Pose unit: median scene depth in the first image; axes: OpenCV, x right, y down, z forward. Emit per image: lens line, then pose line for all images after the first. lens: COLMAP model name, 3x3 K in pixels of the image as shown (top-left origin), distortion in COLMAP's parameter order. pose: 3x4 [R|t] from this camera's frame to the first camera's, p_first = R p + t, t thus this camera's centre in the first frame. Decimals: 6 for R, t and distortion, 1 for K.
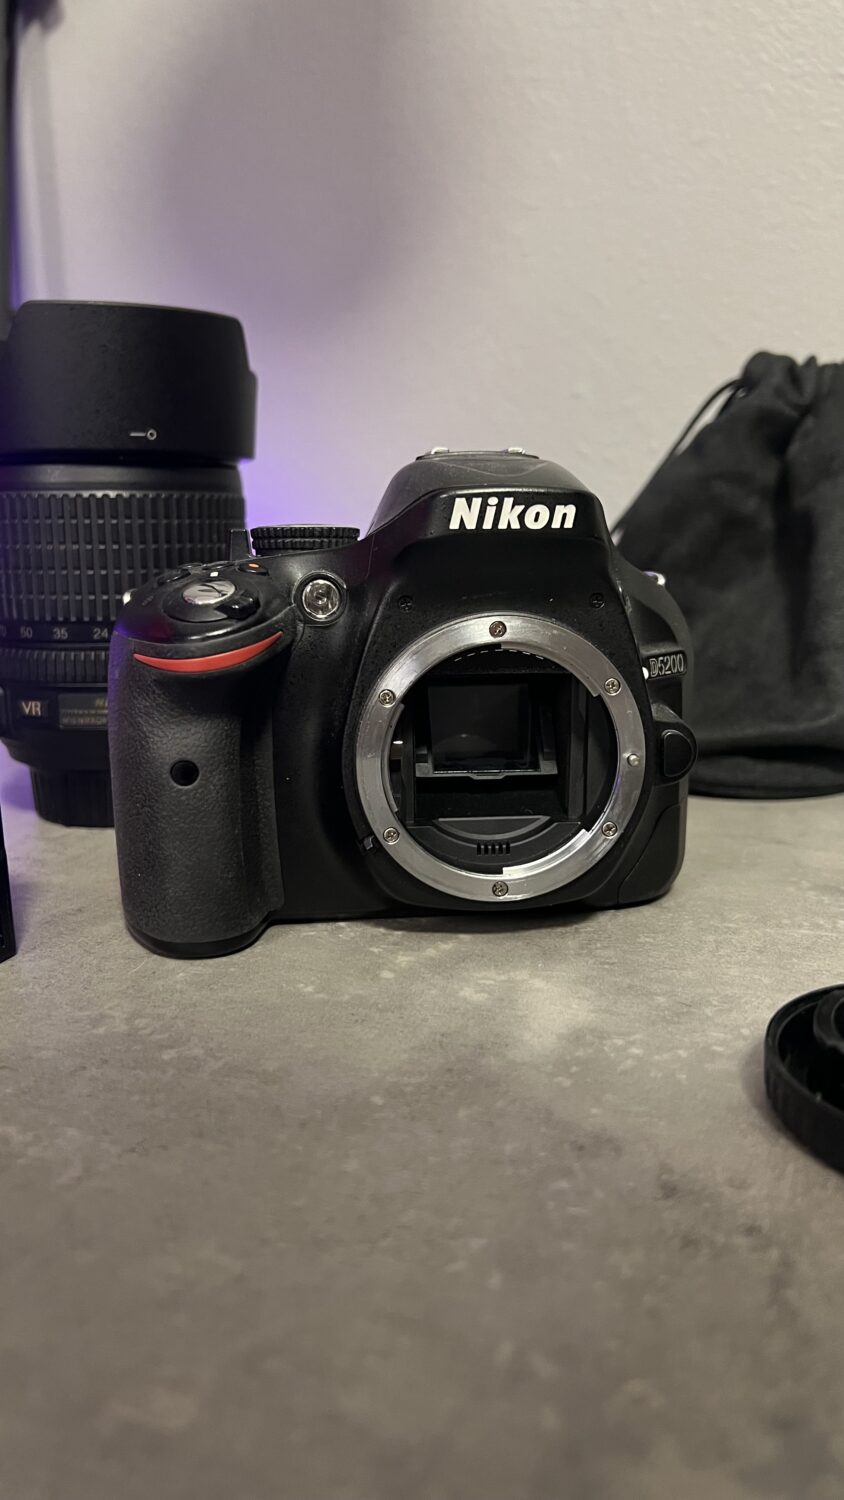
lens RADIAL K [[1169.9, 0, 430.8], [0, 1169.9, 751.8], [0, 0, 1]] dist [0.001726, -0.001640]
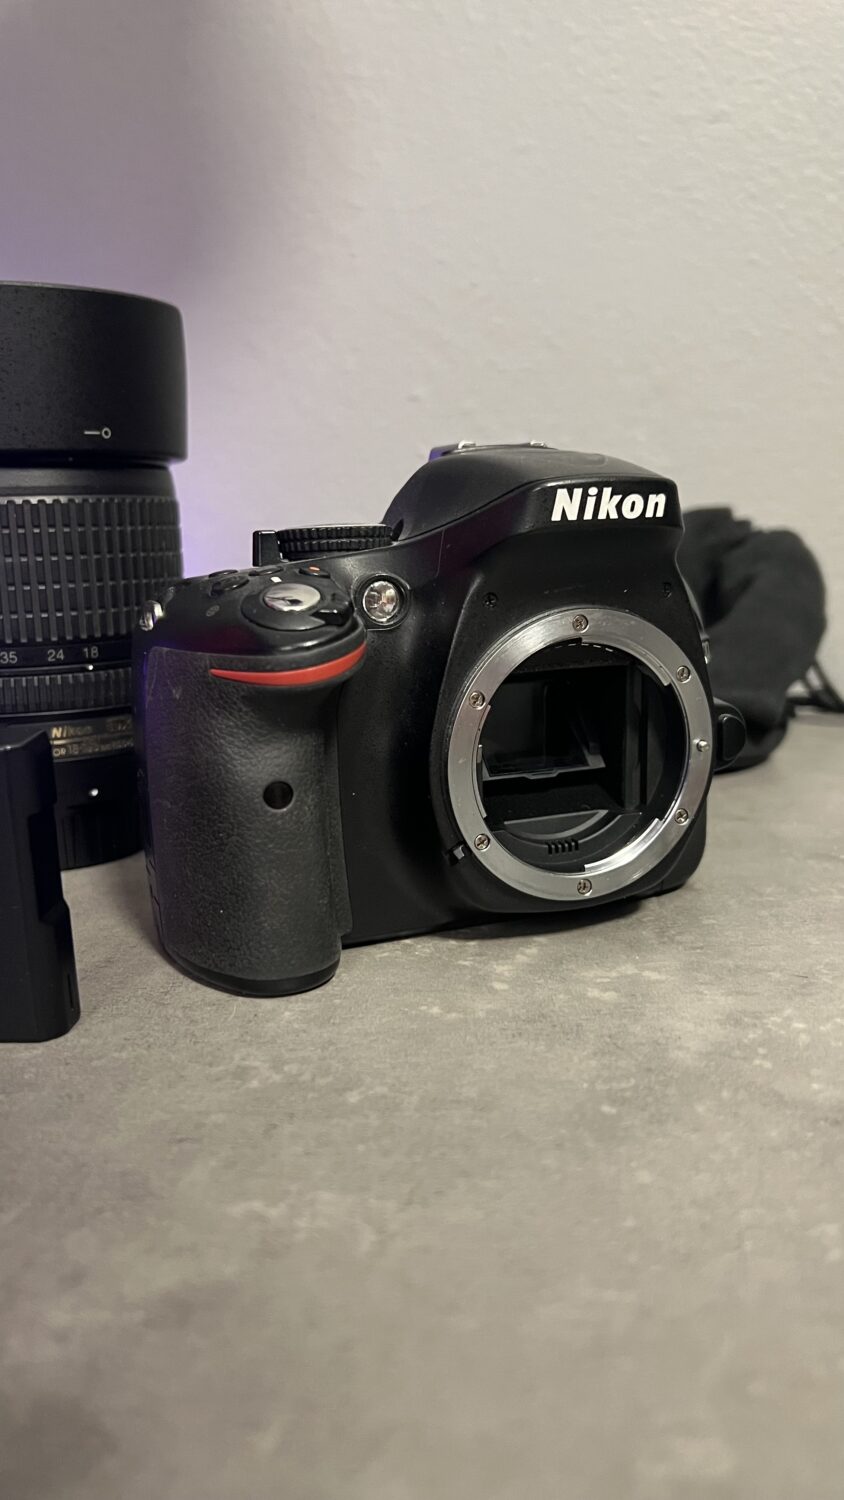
lens RADIAL K [[1165.5, 0, 425.5], [0, 1165.5, 769.8], [0, 0, 1]] dist [0.005611, -0.013781]
pose [[0.964967, -0.079065, 0.250175, -0.331357], [0.077840, 0.996856, 0.014803, -0.006313], [-0.250559, 0.005190, 0.968087, 0.084985]]
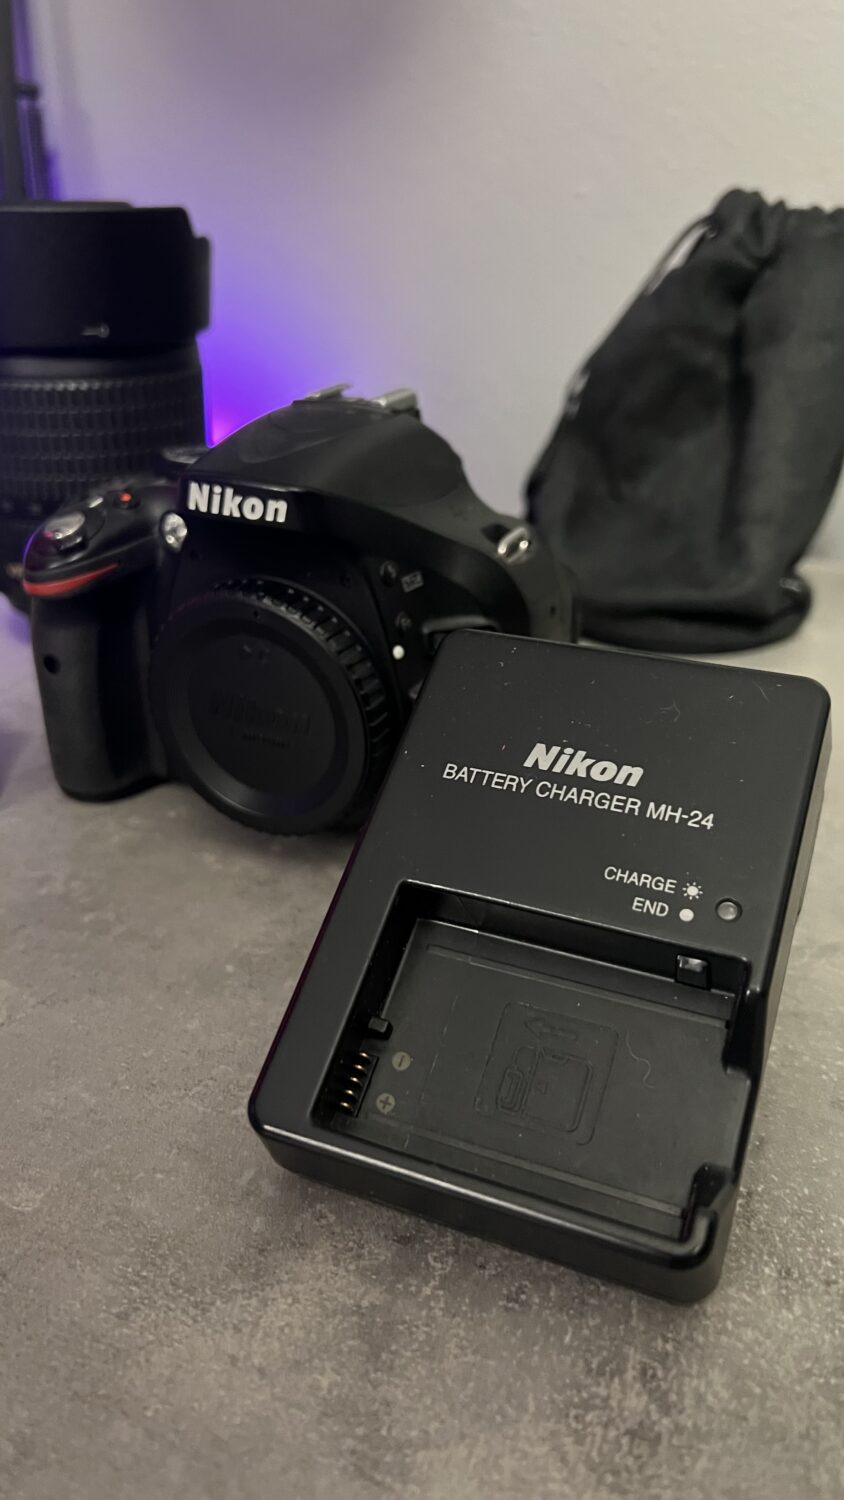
lens RADIAL K [[1179.5, 0, 422.0], [0, 1179.5, 750.0], [0, 0, 1]] dist [-0.004874, -0.007738]
pose [[0.995716, 0.043559, -0.081562, 0.222755], [-0.021574, 0.967183, 0.253165, -0.238382], [0.089913, -0.250321, 0.963979, -0.182640]]
